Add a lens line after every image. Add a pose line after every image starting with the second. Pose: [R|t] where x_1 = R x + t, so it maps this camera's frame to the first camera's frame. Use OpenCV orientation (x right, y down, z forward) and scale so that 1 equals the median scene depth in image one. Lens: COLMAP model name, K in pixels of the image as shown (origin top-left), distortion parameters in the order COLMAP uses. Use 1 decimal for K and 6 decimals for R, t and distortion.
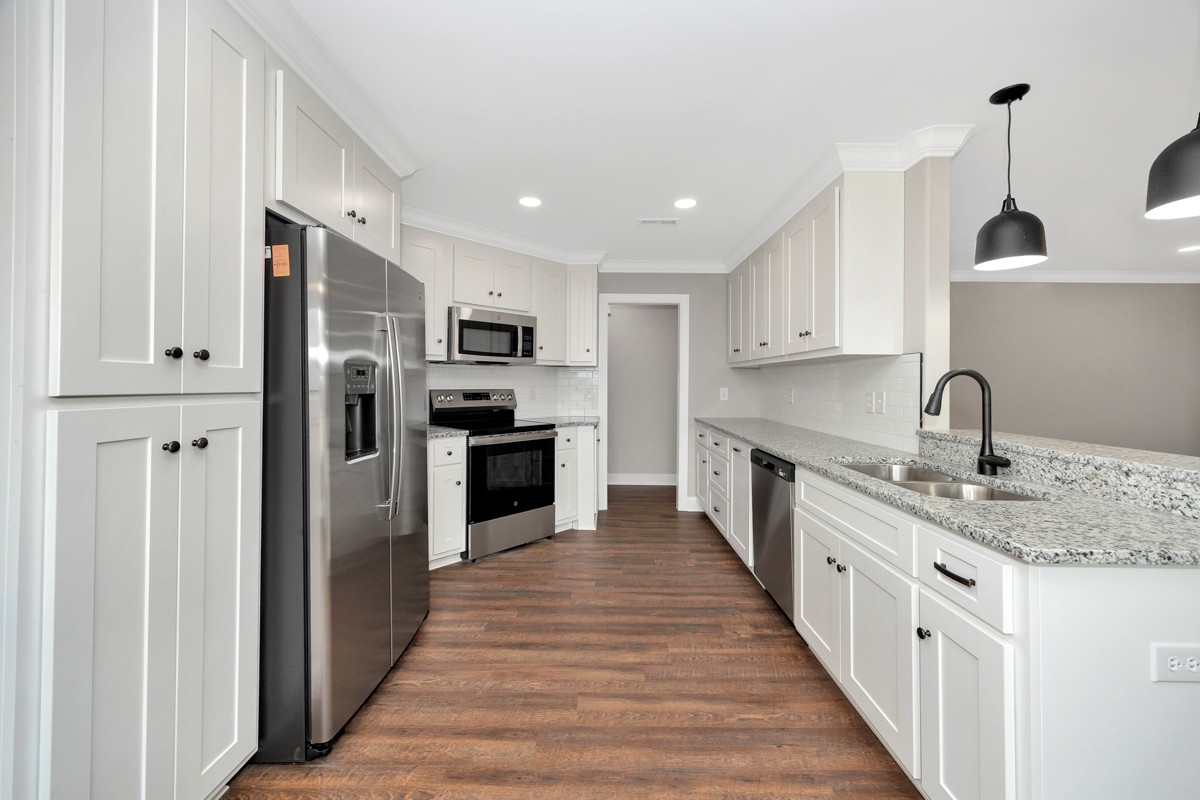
lens RADIAL K [[463.1, 0, 626.0], [0, 463.1, 400.3], [0, 0, 1]] dist [-0.002639, -0.000070]
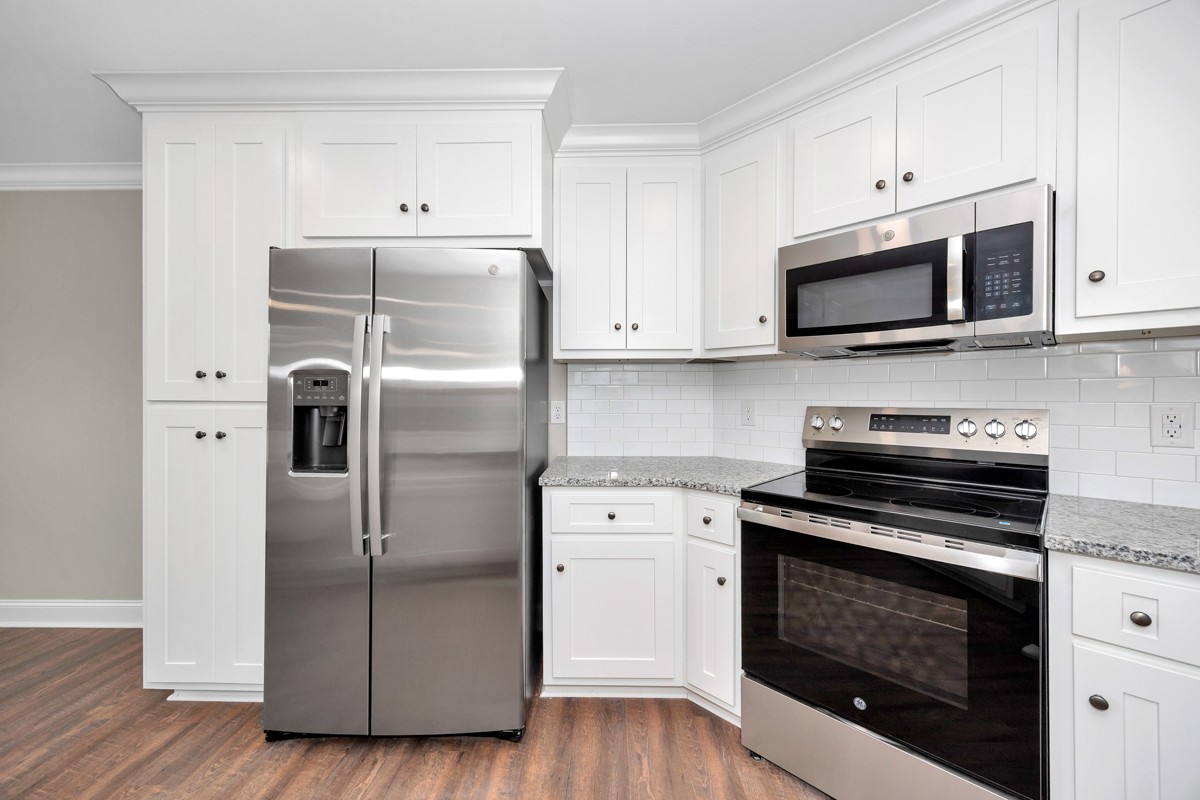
lens RADIAL K [[463.1, 0, 626.0], [0, 463.1, 400.3], [0, 0, 1]] dist [-0.002639, -0.000070]
pose [[-0.062531, 0.012140, -0.997969, 0.172409], [-0.037714, 0.999183, 0.014518, -0.032839], [0.997330, 0.038546, -0.062022, 0.895808]]
